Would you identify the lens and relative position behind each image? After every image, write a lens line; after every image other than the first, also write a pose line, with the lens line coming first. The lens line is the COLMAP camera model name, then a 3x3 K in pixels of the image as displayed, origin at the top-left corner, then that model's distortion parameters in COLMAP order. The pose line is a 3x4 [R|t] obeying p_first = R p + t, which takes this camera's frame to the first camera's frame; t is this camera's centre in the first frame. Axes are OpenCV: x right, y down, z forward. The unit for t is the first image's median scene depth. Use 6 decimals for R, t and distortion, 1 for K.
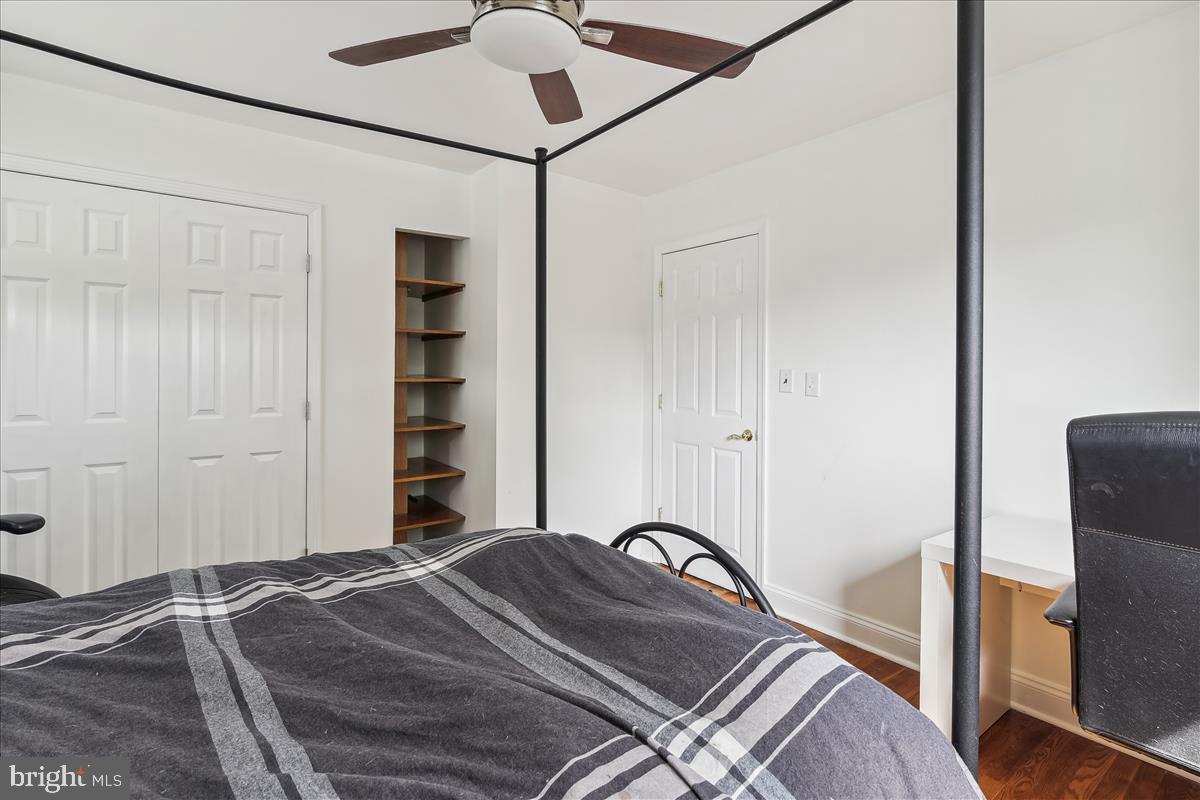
lens RADIAL K [[564.2, 0, 599.5], [0, 564.2, 370.1], [0, 0, 1]] dist [-0.003340, -0.000262]
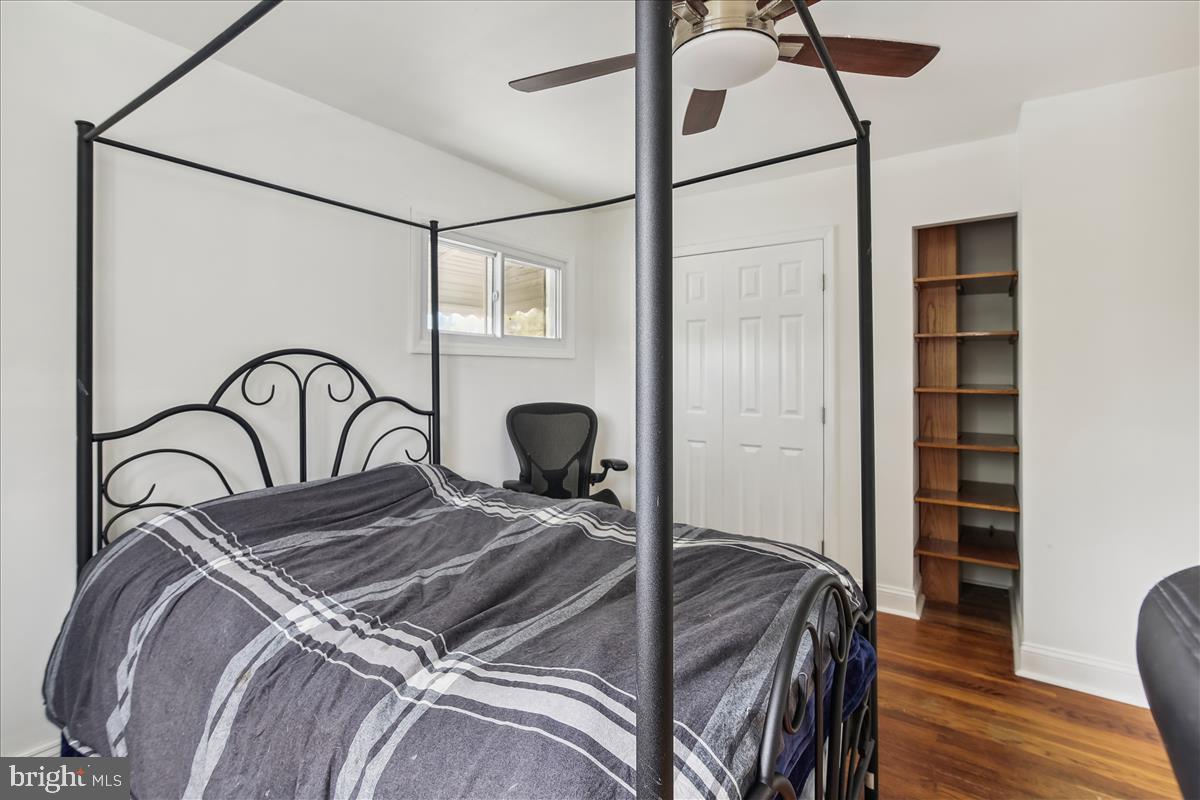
lens RADIAL K [[564.2, 0, 599.5], [0, 564.2, 370.1], [0, 0, 1]] dist [-0.003340, -0.000262]
pose [[0.315807, -0.009177, -0.948779, 0.427426], [-0.003131, 0.999938, -0.010713, -0.003655], [0.948818, 0.006354, 0.315758, 0.258863]]
